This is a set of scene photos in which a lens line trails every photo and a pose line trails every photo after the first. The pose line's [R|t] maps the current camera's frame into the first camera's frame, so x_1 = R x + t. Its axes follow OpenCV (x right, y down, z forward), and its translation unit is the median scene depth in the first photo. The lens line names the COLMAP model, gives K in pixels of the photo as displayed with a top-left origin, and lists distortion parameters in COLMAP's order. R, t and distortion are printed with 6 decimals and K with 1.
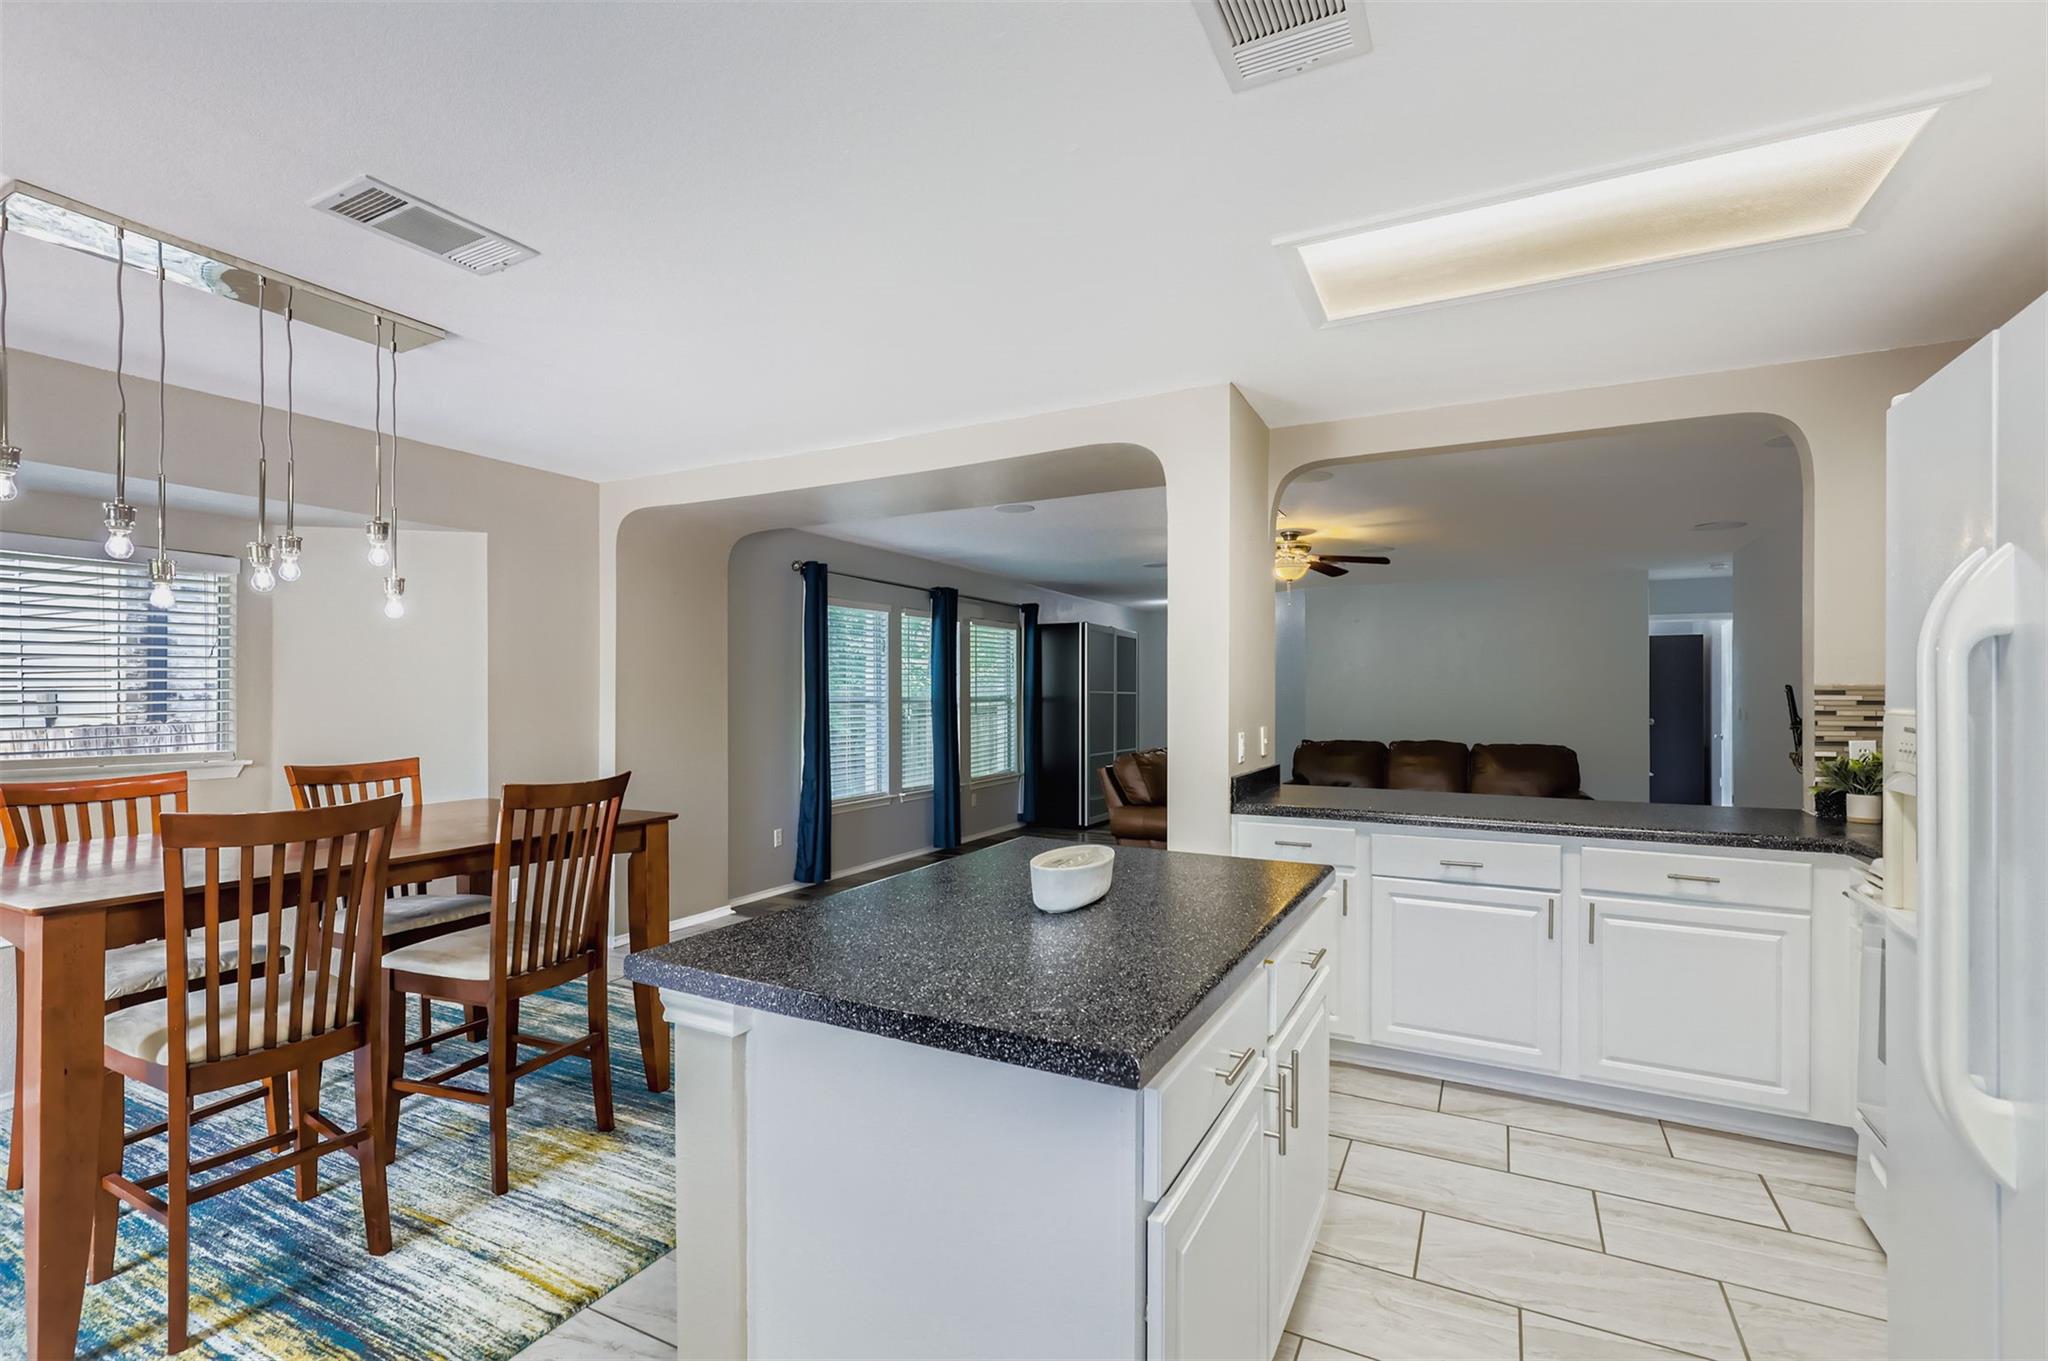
lens RADIAL K [[923.0, 0, 1027.9], [0, 923.0, 698.2], [0, 0, 1]] dist [0.007483, -0.002859]
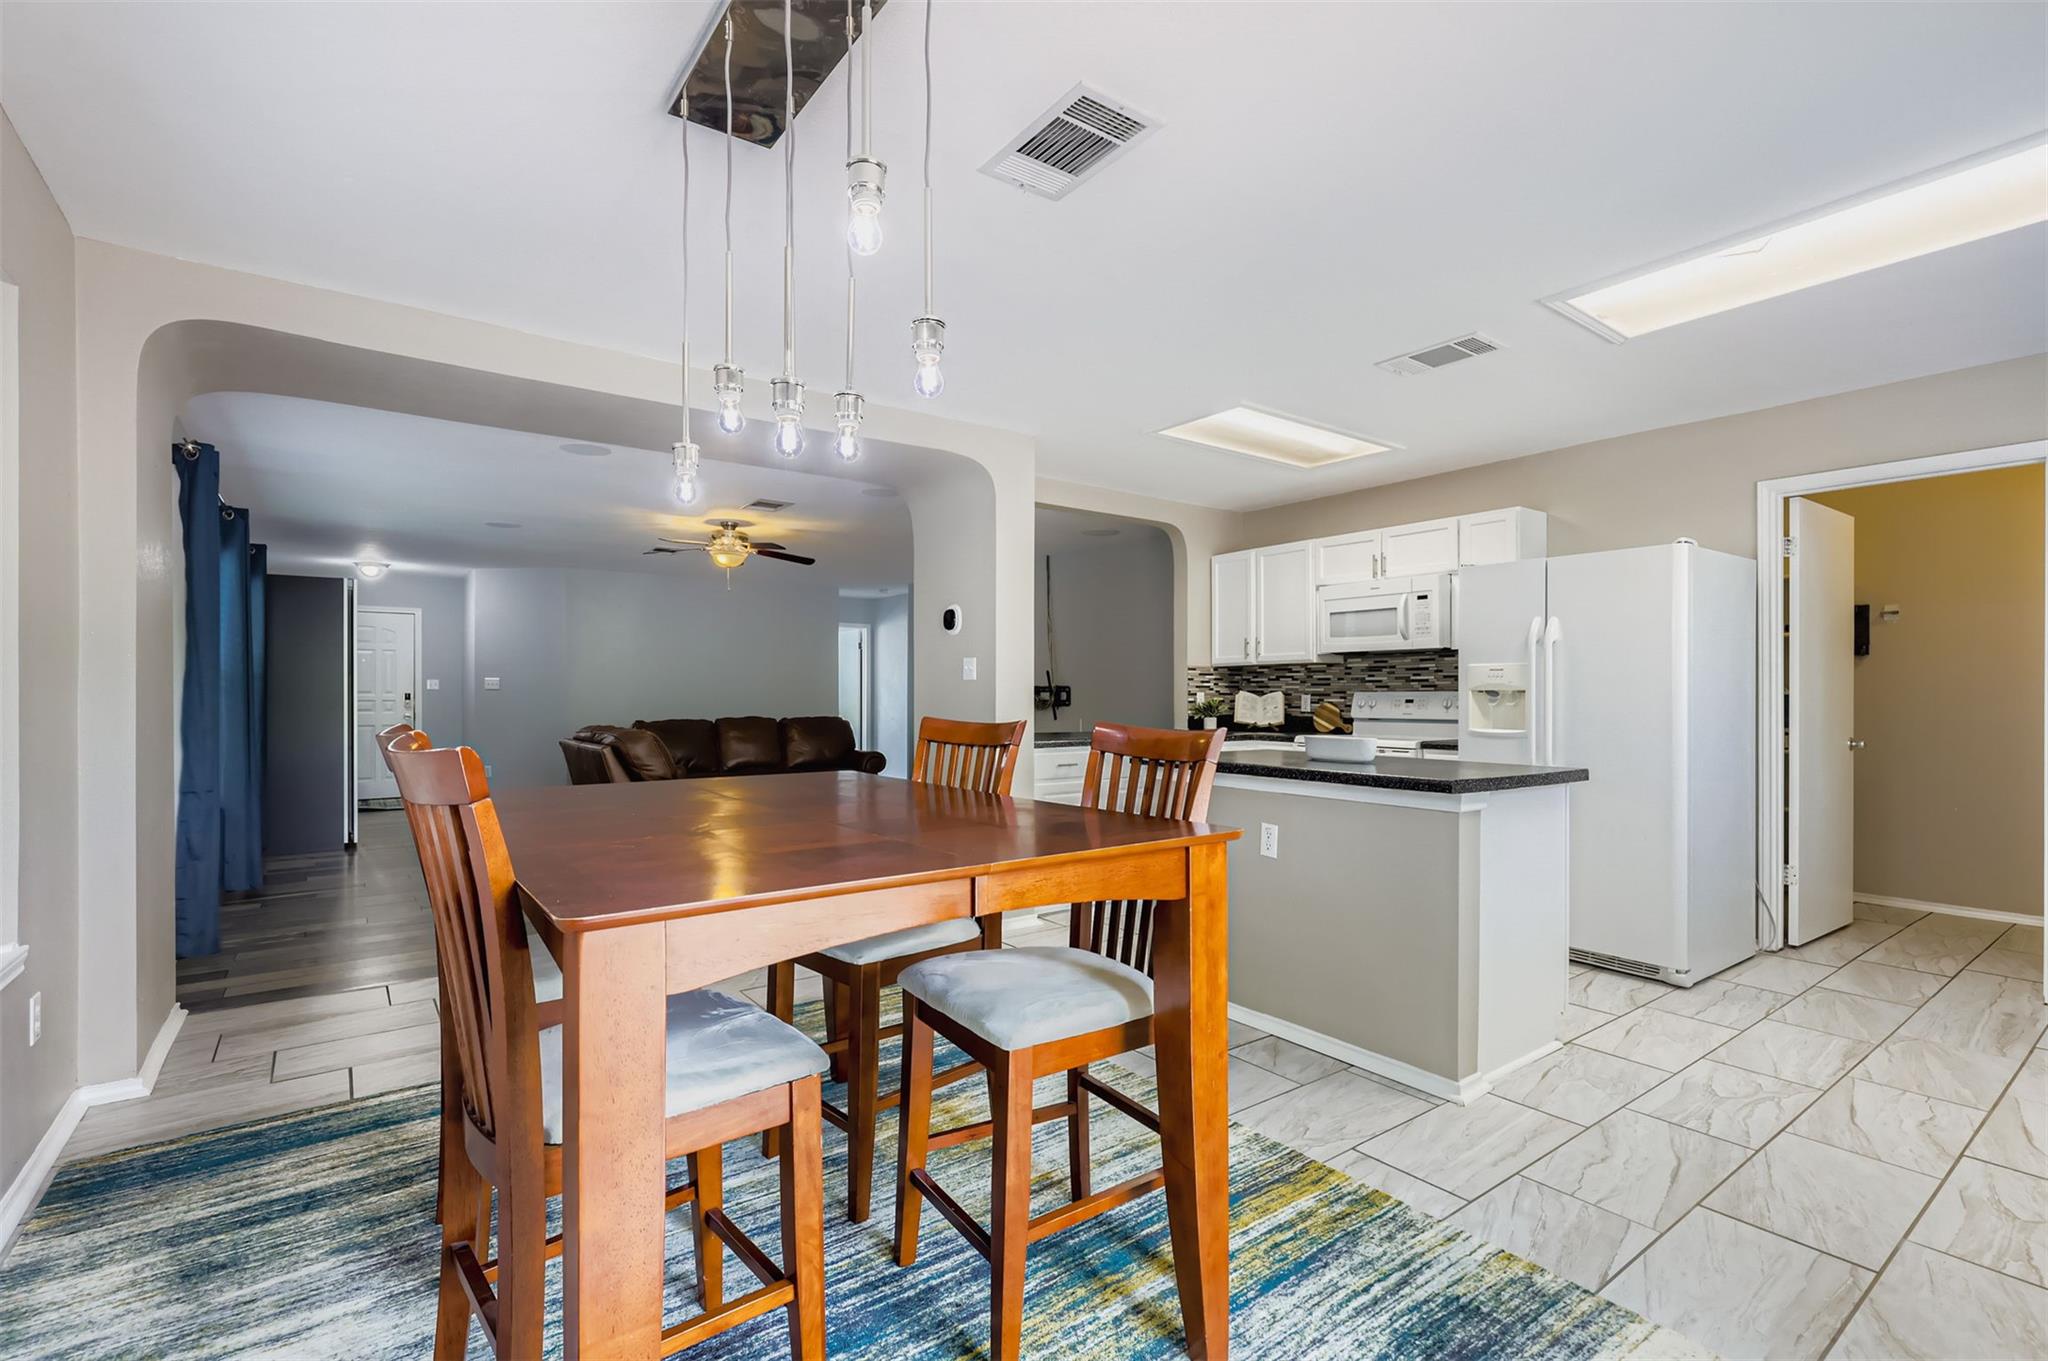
lens RADIAL K [[923.0, 0, 1029.9], [0, 923.0, 691.1], [0, 0, 1]] dist [0.007483, -0.002859]
pose [[0.433235, 0.005111, 0.901266, -0.730652], [0.002050, 0.999976, -0.006656, 0.035915], [-0.901279, 0.004732, 0.433214, 0.291509]]
